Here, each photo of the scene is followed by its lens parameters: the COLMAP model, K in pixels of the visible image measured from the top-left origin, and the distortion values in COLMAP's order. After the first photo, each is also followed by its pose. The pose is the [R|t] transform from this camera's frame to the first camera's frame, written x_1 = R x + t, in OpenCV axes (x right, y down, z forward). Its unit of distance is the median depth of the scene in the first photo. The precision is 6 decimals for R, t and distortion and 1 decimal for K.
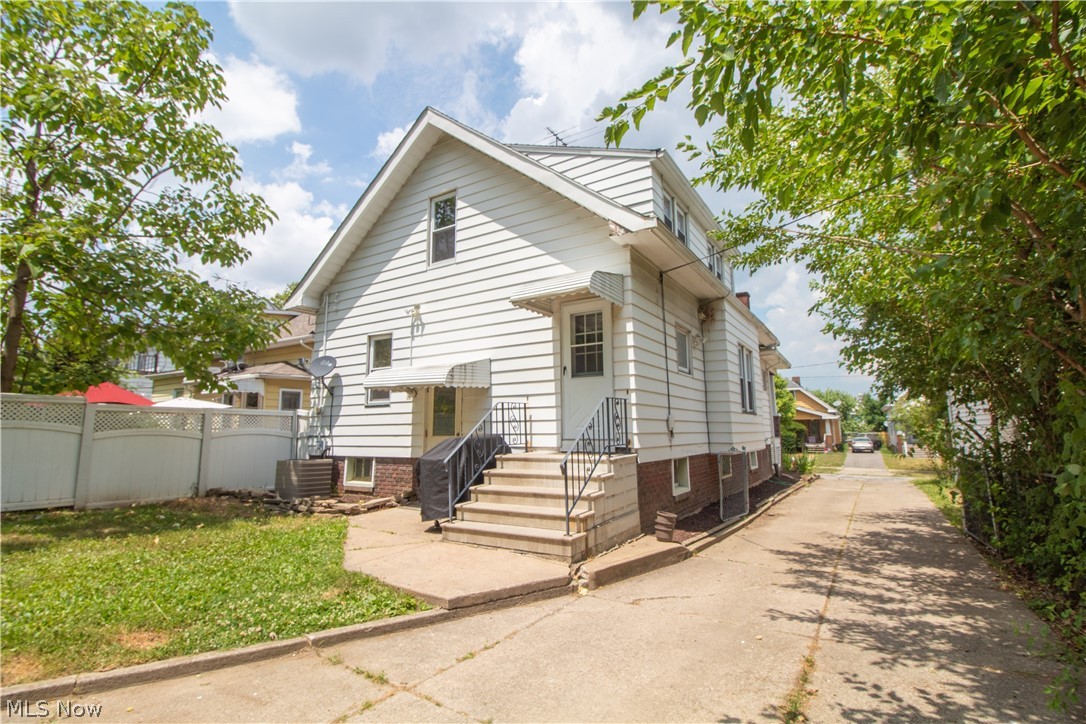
lens RADIAL K [[504.4, 0, 544.0], [0, 504.4, 358.7], [0, 0, 1]] dist [0.000650, -0.009757]
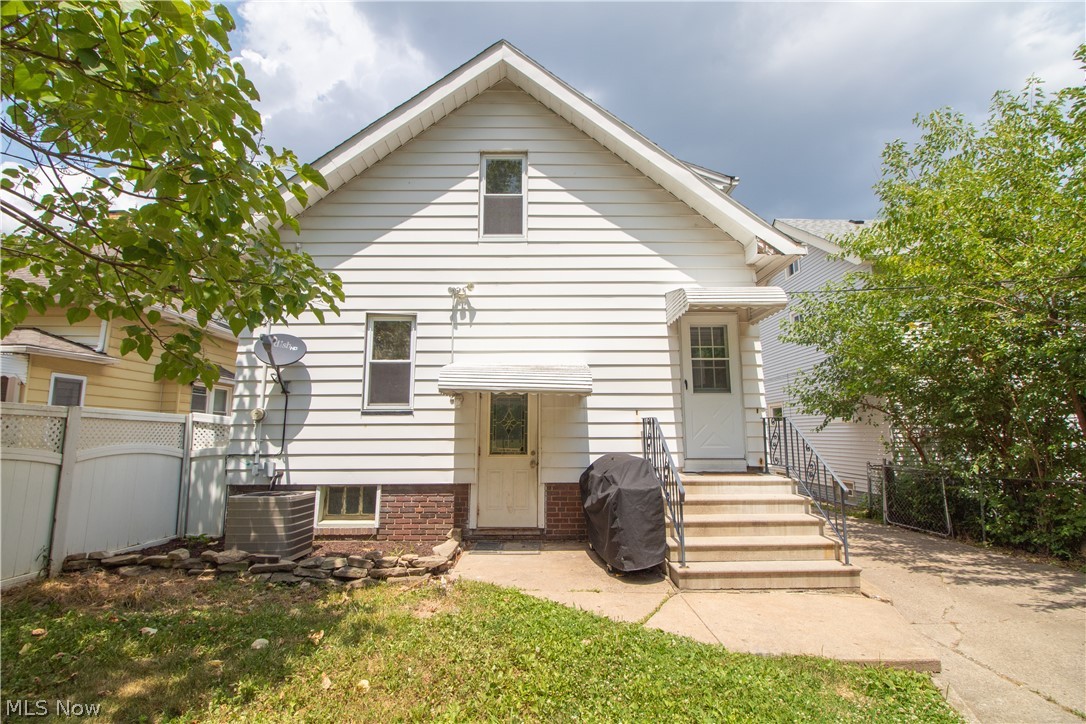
lens RADIAL K [[504.4, 0, 544.0], [0, 504.4, 358.7], [0, 0, 1]] dist [0.000650, -0.009757]
pose [[0.845142, 0.088084, 0.527235, -0.544463], [-0.081611, 0.996029, -0.035584, 0.024667], [-0.528276, -0.012954, 0.848974, 0.281680]]
